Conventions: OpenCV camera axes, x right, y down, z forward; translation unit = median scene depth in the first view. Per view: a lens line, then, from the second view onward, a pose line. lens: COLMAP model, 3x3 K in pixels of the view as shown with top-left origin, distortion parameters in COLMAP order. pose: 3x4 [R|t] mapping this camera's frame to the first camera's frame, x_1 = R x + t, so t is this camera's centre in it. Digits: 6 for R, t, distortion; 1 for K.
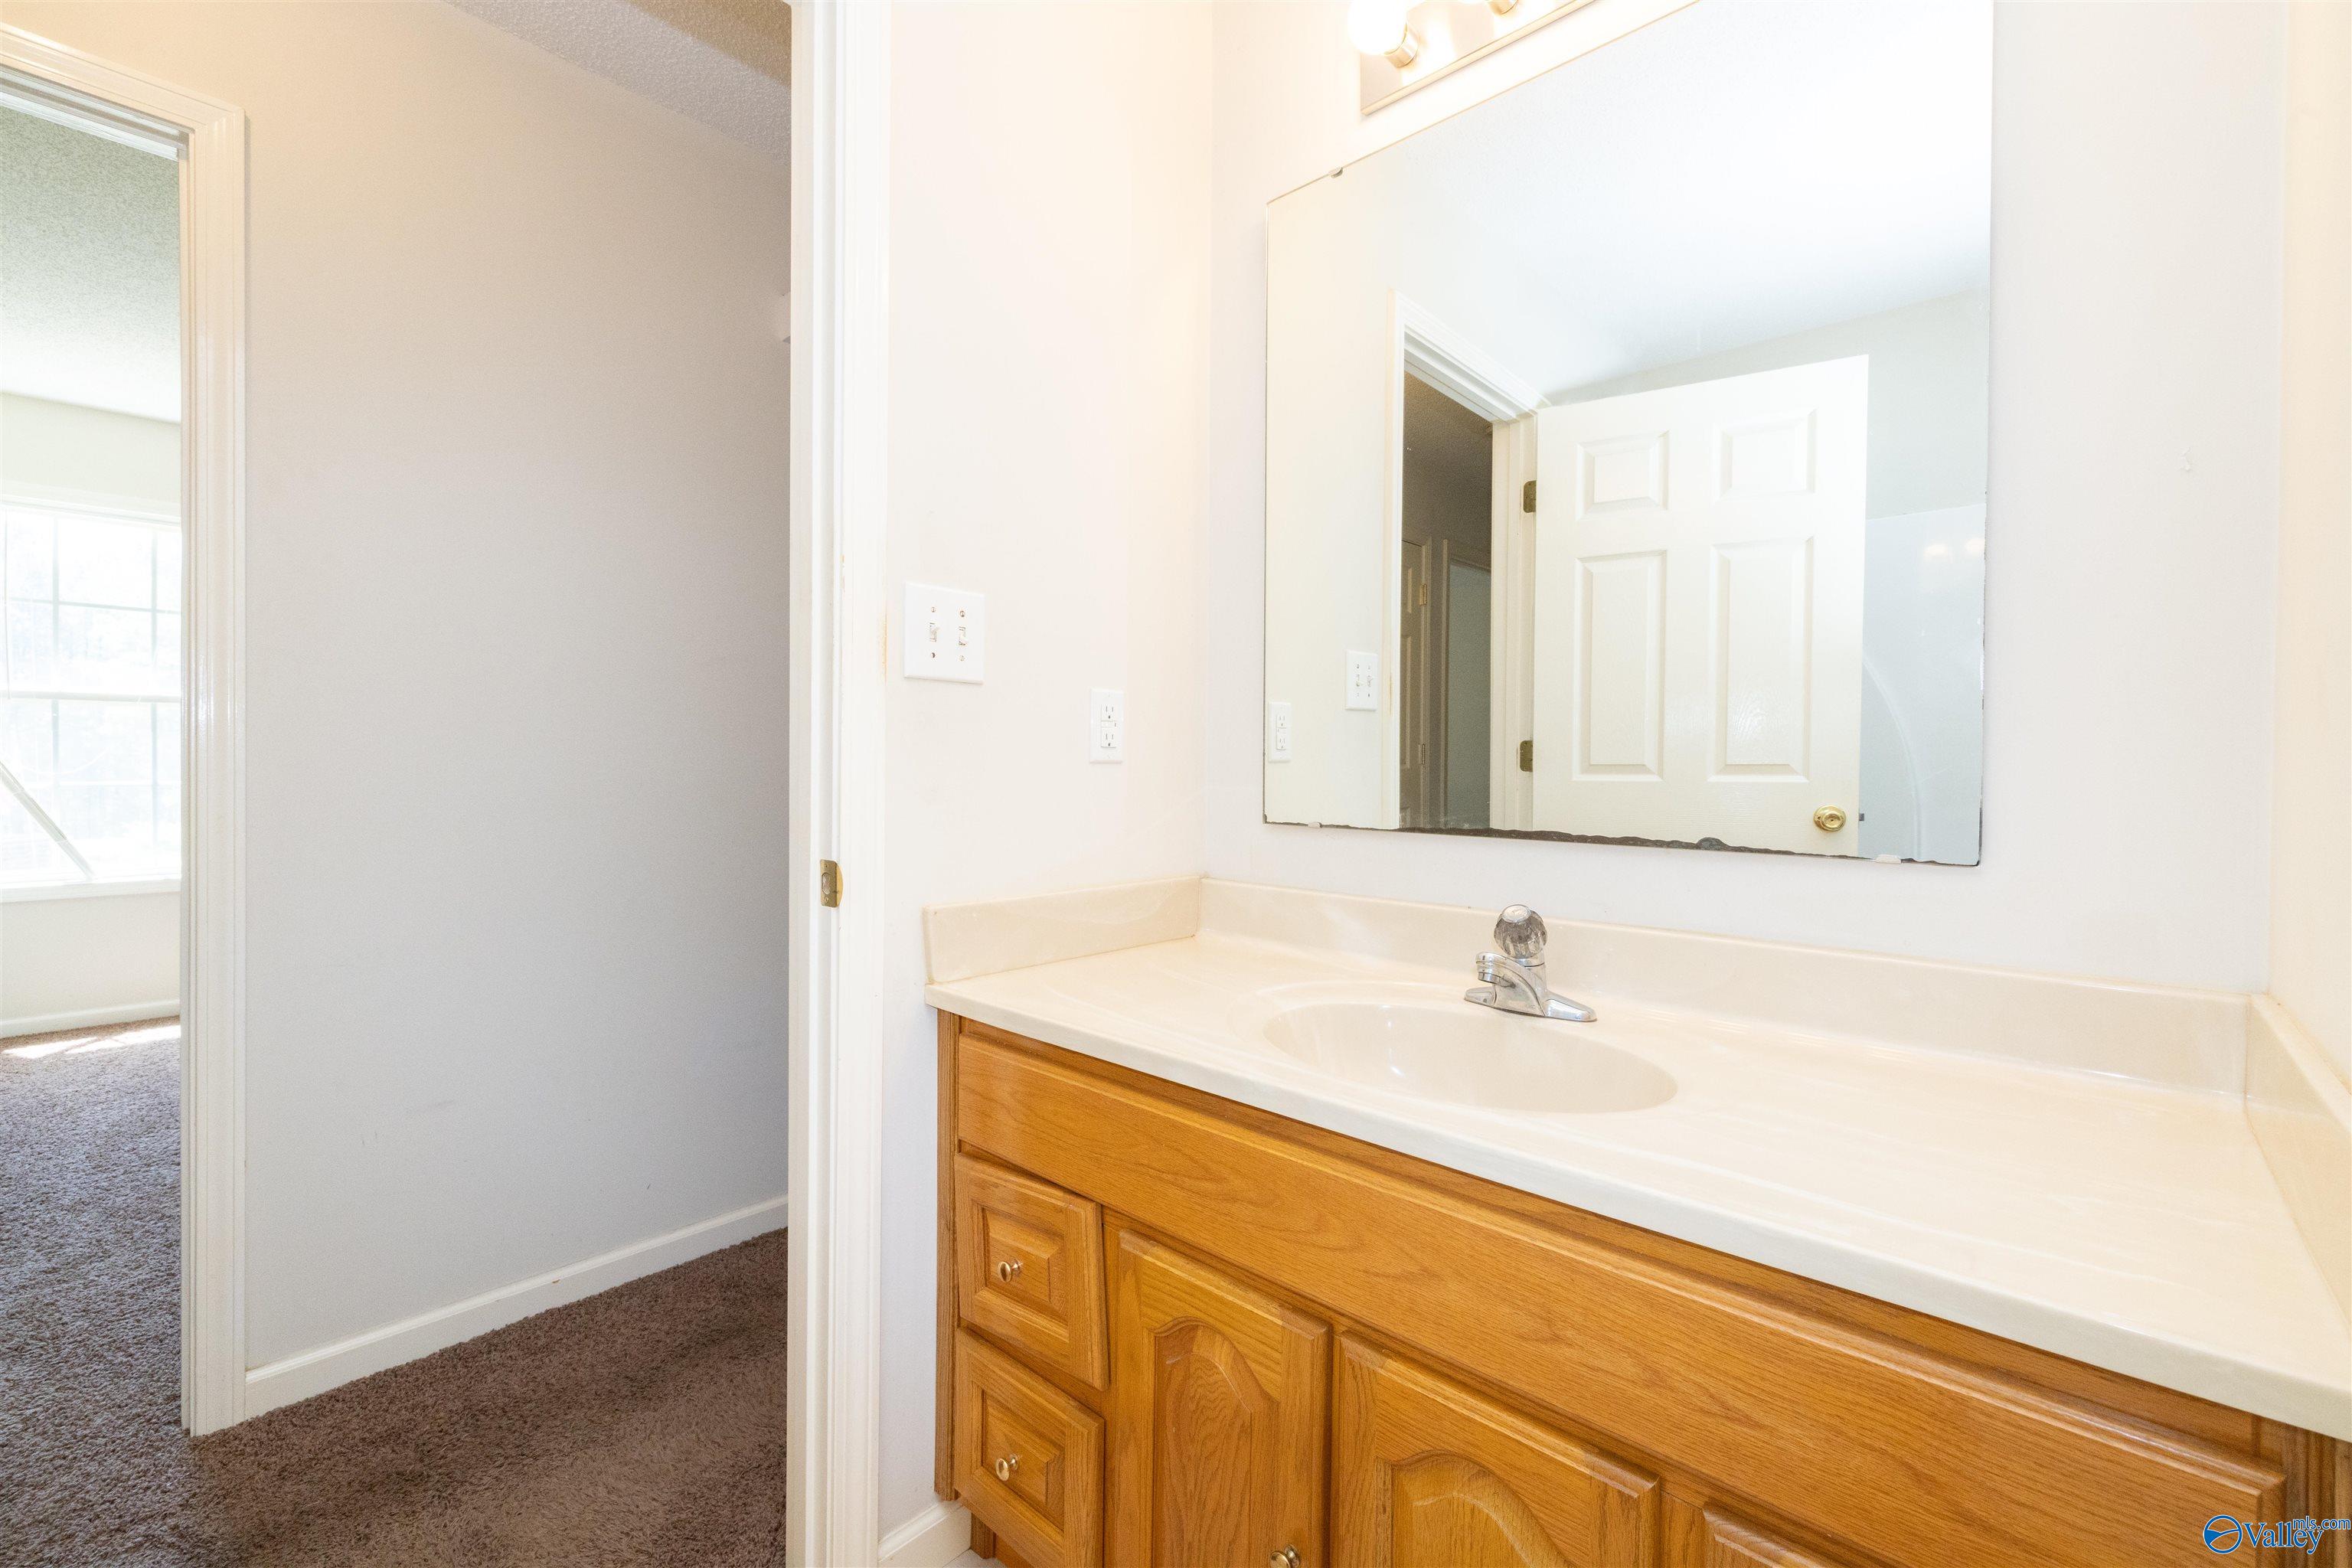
lens RADIAL K [[987.5, 0, 1173.1], [0, 987.5, 770.2], [0, 0, 1]] dist [0.000451, 0.000819]
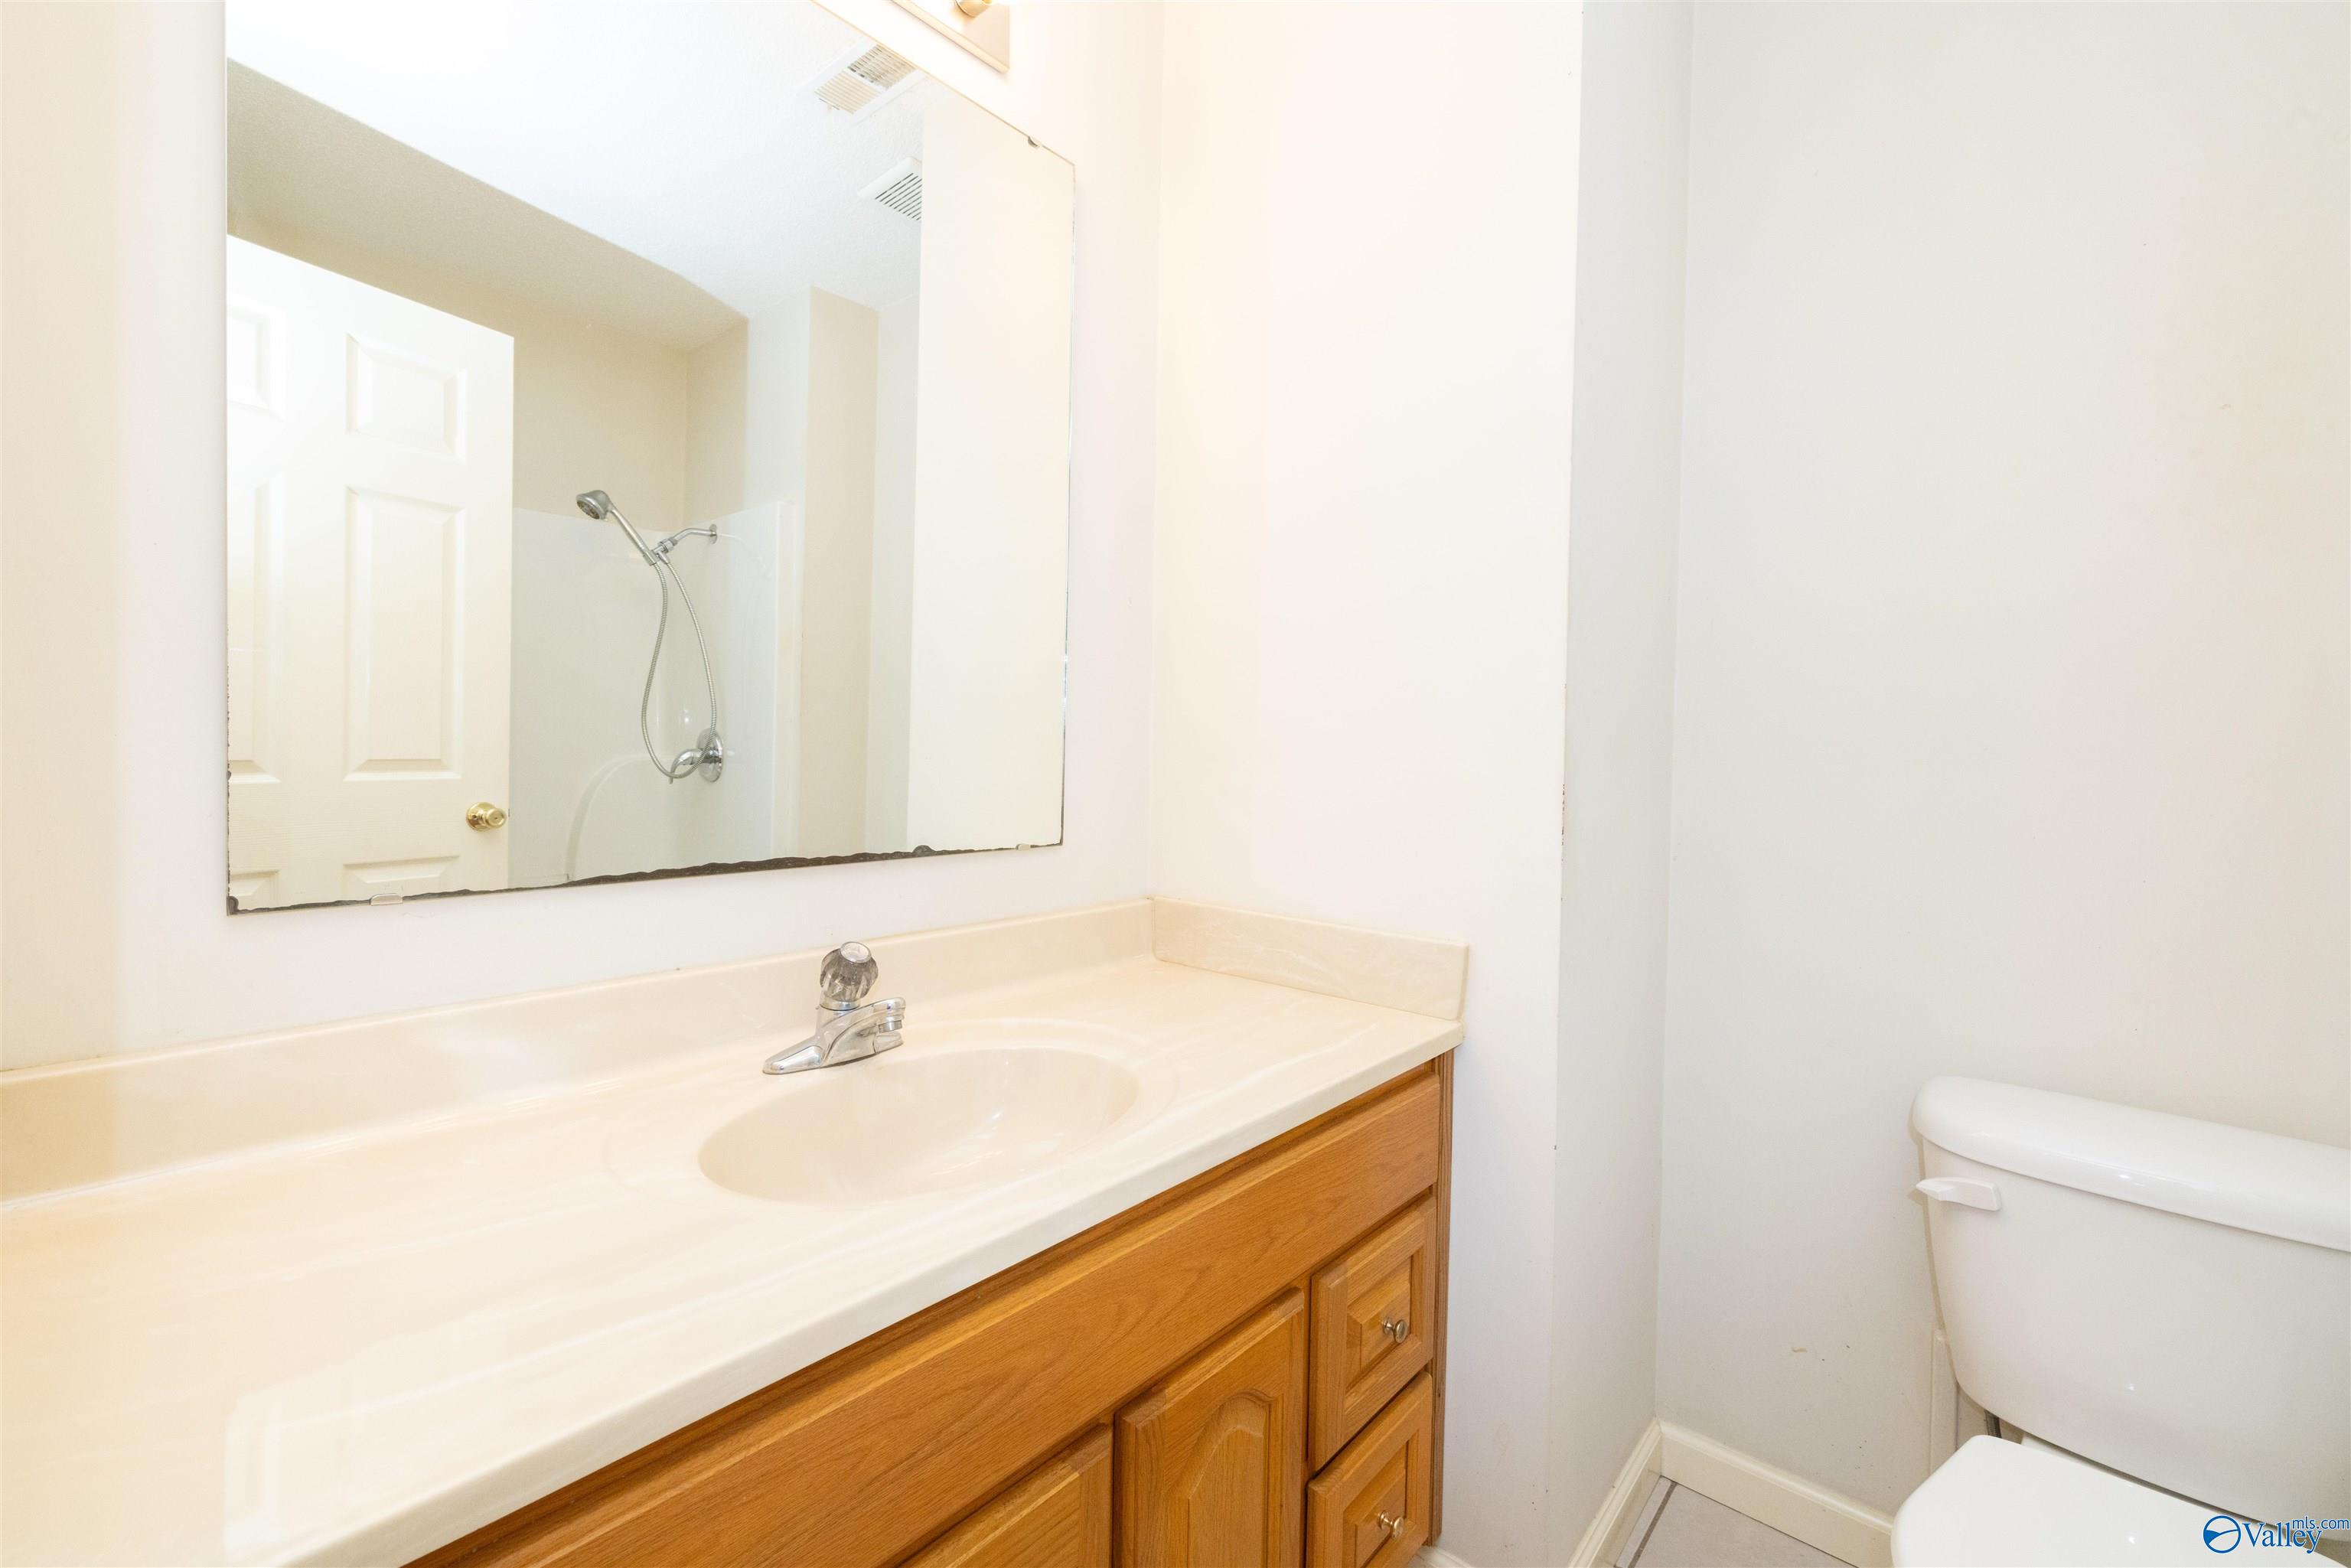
lens RADIAL K [[987.0, 0, 1172.6], [0, 987.0, 770.2], [0, 0, 1]] dist [0.000451, 0.000819]
pose [[-0.029893, -0.027138, 0.999185, -0.687097], [-0.005830, 0.999619, 0.026975, -0.057575], [-0.999536, -0.005019, -0.030040, 0.913209]]
